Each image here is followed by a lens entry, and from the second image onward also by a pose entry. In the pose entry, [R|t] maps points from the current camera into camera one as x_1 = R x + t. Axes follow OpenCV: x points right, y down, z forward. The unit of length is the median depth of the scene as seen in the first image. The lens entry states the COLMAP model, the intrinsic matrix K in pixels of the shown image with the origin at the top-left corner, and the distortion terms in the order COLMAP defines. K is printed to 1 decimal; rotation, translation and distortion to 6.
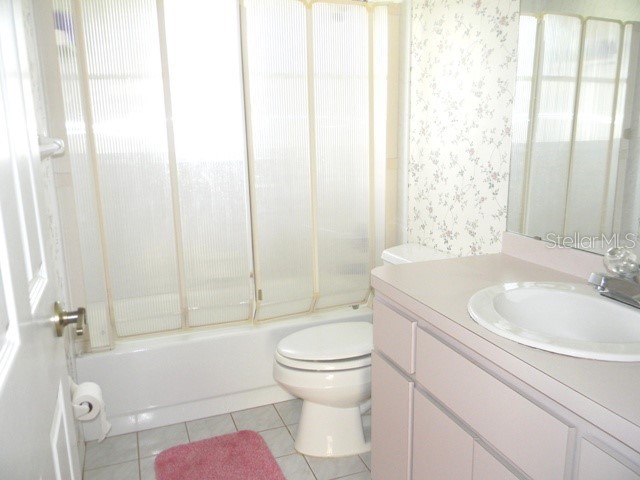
lens RADIAL K [[514.6, 0, 316.6], [0, 514.6, 239.4], [0, 0, 1]] dist [0.023877, -0.011839]
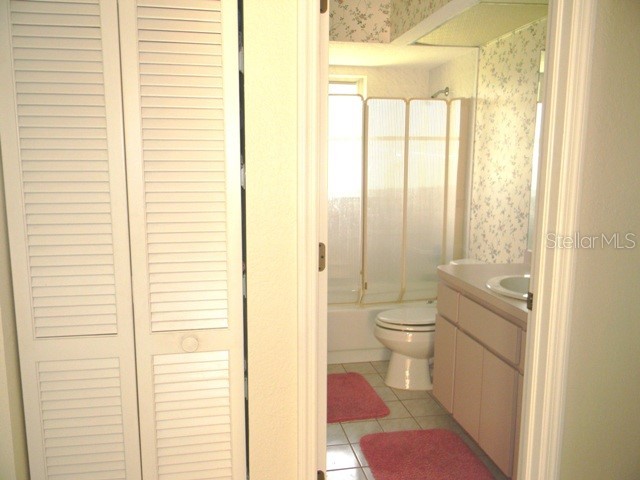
lens RADIAL K [[514.6, 0, 321.1], [0, 514.6, 235.9], [0, 0, 1]] dist [0.023877, -0.011839]
pose [[0.986246, 0.050497, -0.157382, -0.008957], [-0.060724, 0.996297, -0.060864, 0.065521], [0.153726, 0.069584, 0.985660, -0.569702]]
